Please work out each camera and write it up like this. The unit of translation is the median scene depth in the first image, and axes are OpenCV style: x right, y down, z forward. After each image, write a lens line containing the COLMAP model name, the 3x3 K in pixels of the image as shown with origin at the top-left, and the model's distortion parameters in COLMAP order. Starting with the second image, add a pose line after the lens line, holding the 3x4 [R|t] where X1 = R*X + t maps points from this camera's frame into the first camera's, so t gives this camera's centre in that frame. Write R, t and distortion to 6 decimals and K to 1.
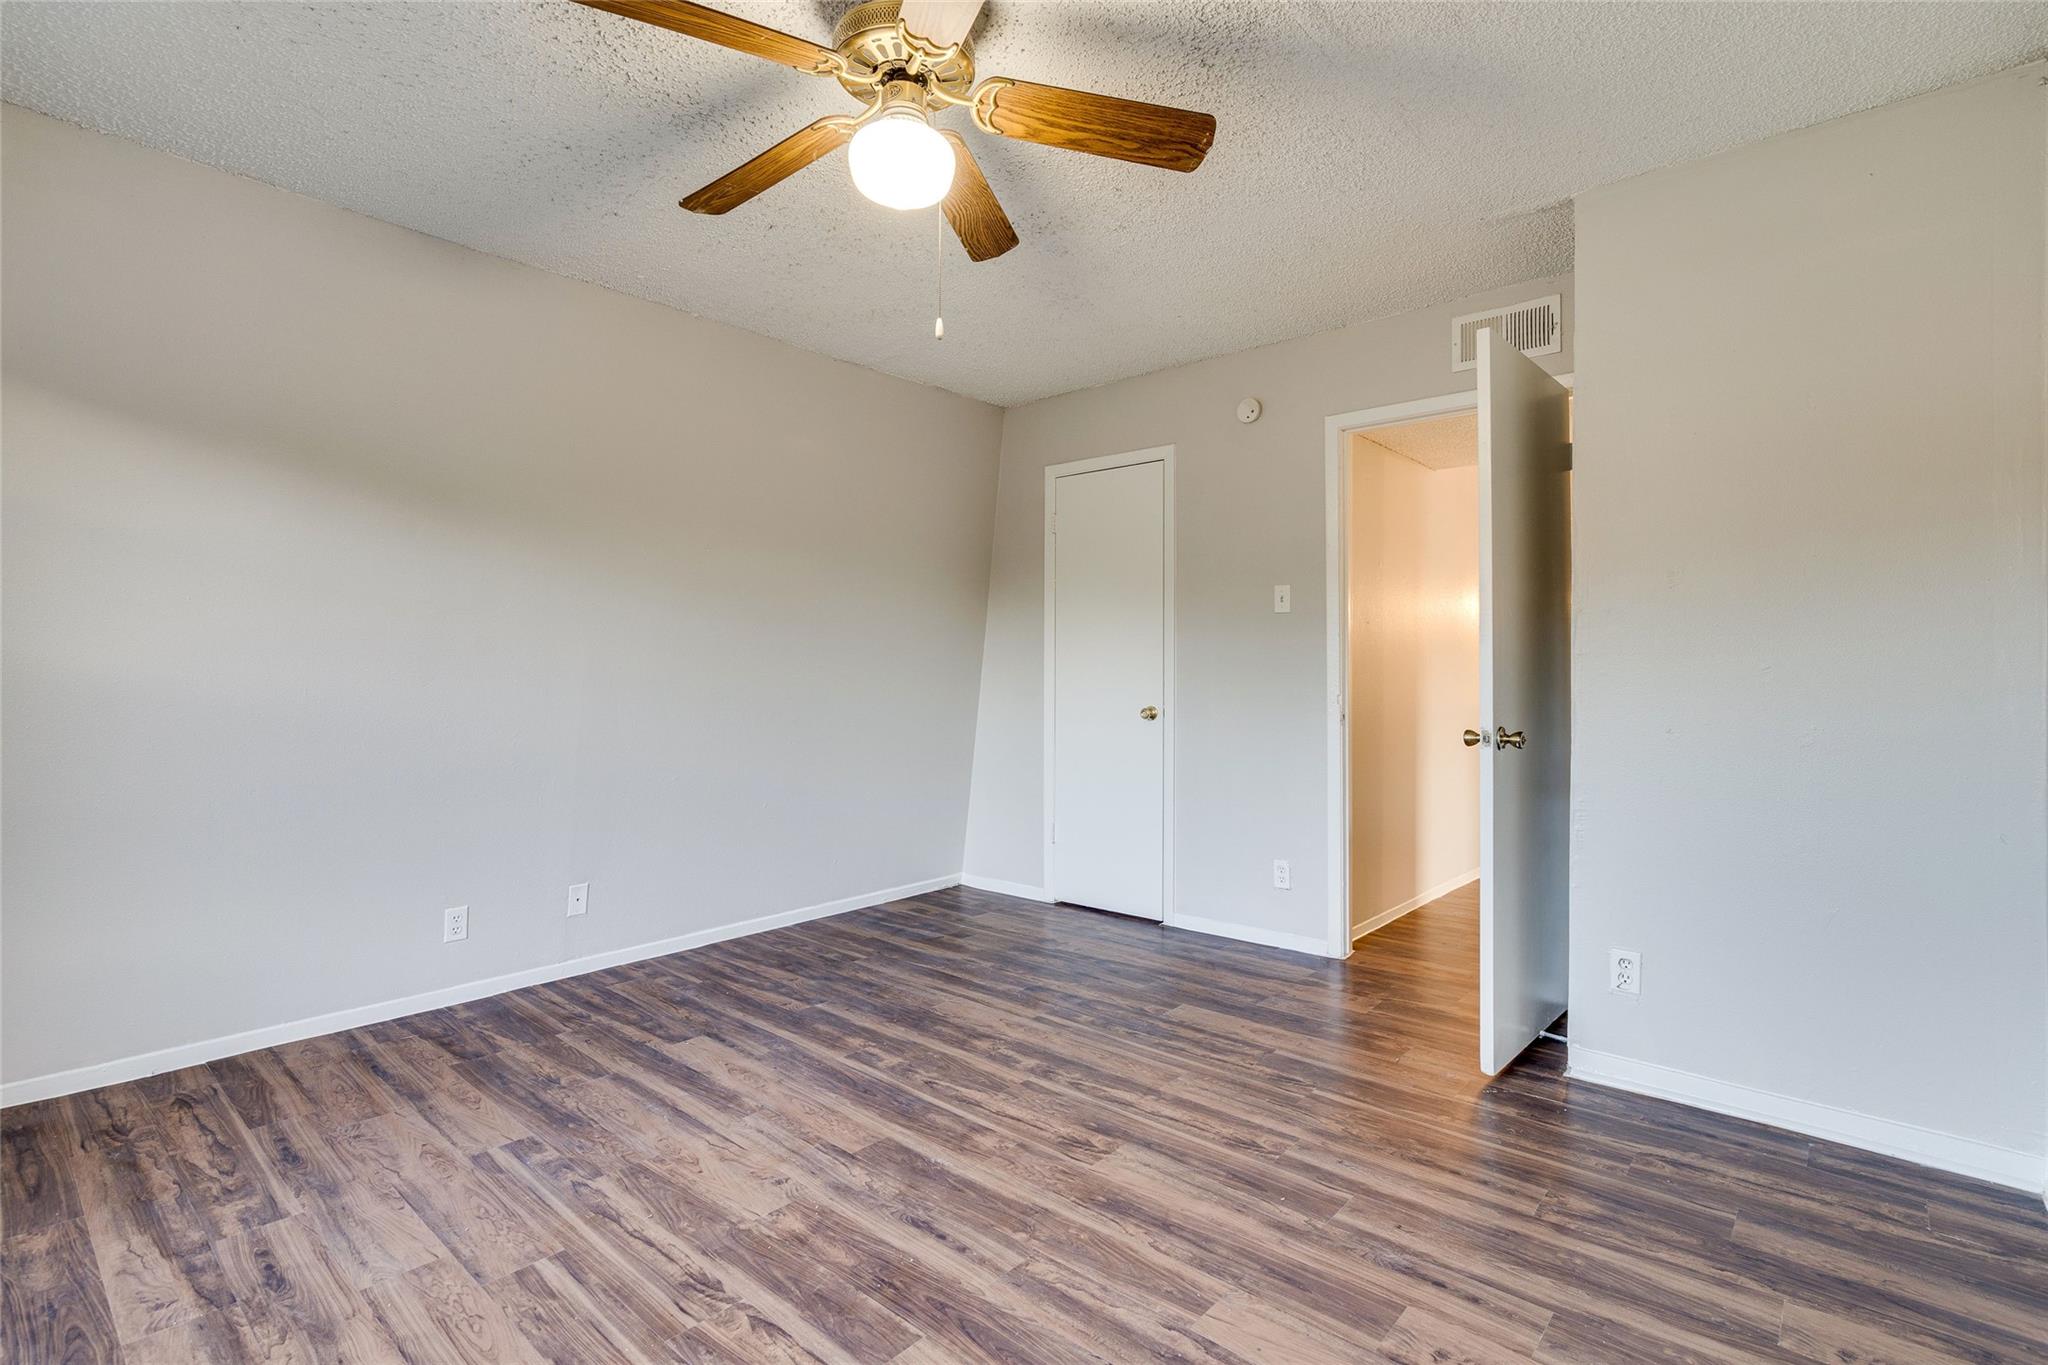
lens RADIAL K [[974.8, 0, 1021.8], [0, 974.8, 726.9], [0, 0, 1]] dist [-0.001850, 0.000282]
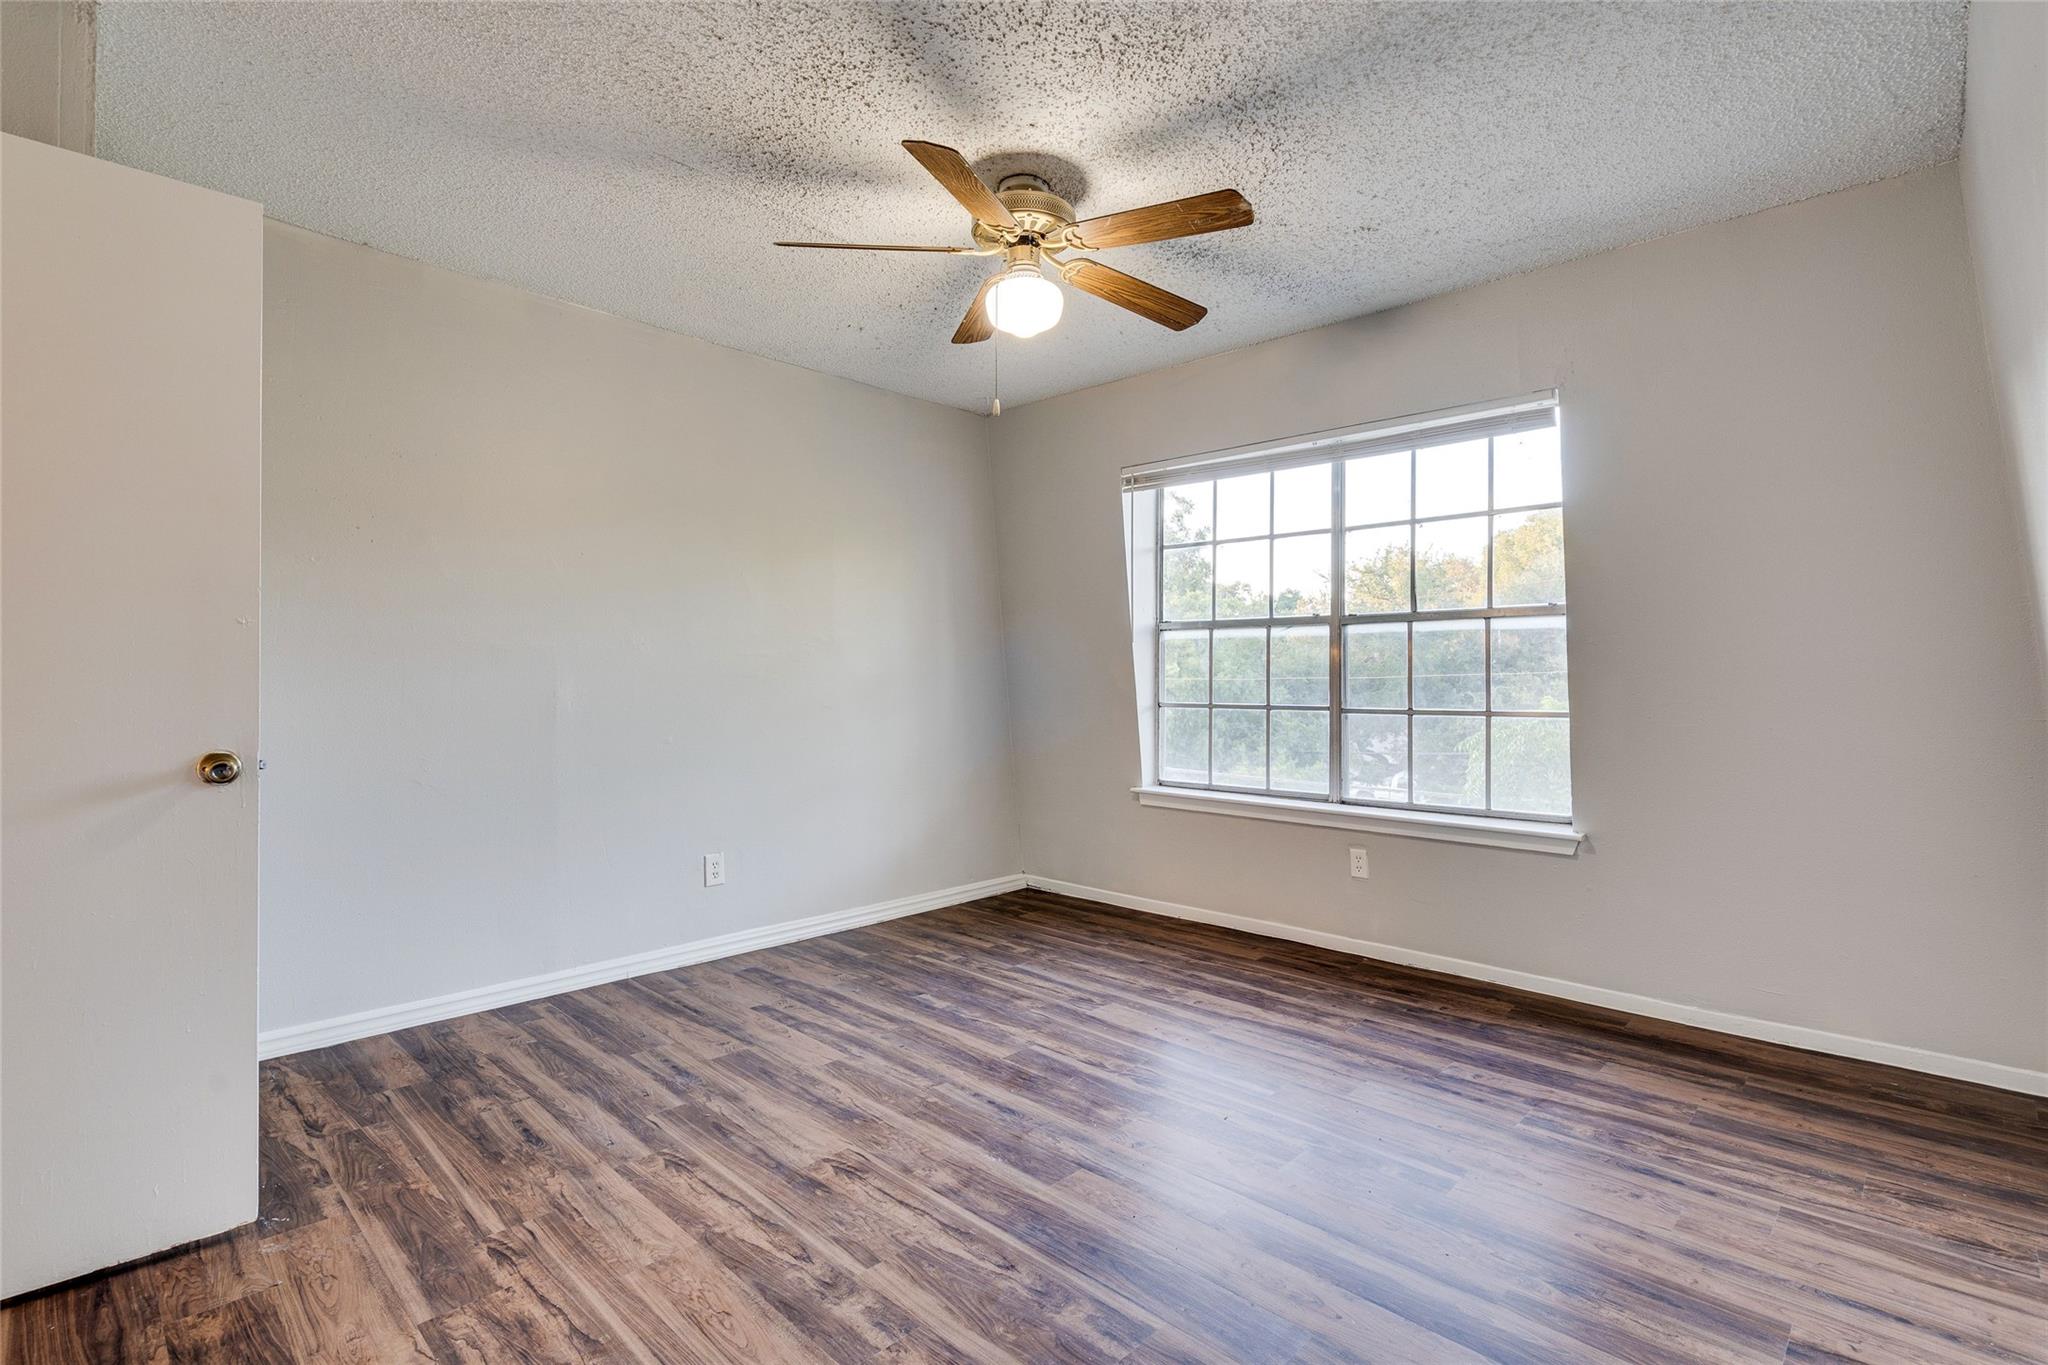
lens RADIAL K [[939.3, 0, 1020.1], [0, 939.3, 668.8], [0, 0, 1]] dist [-0.001457, 0.000998]
pose [[-0.998691, -0.004962, 0.050905, -0.152791], [-0.002666, 0.998980, 0.045081, -0.104839], [-0.051077, 0.044886, -0.997686, 1.865802]]
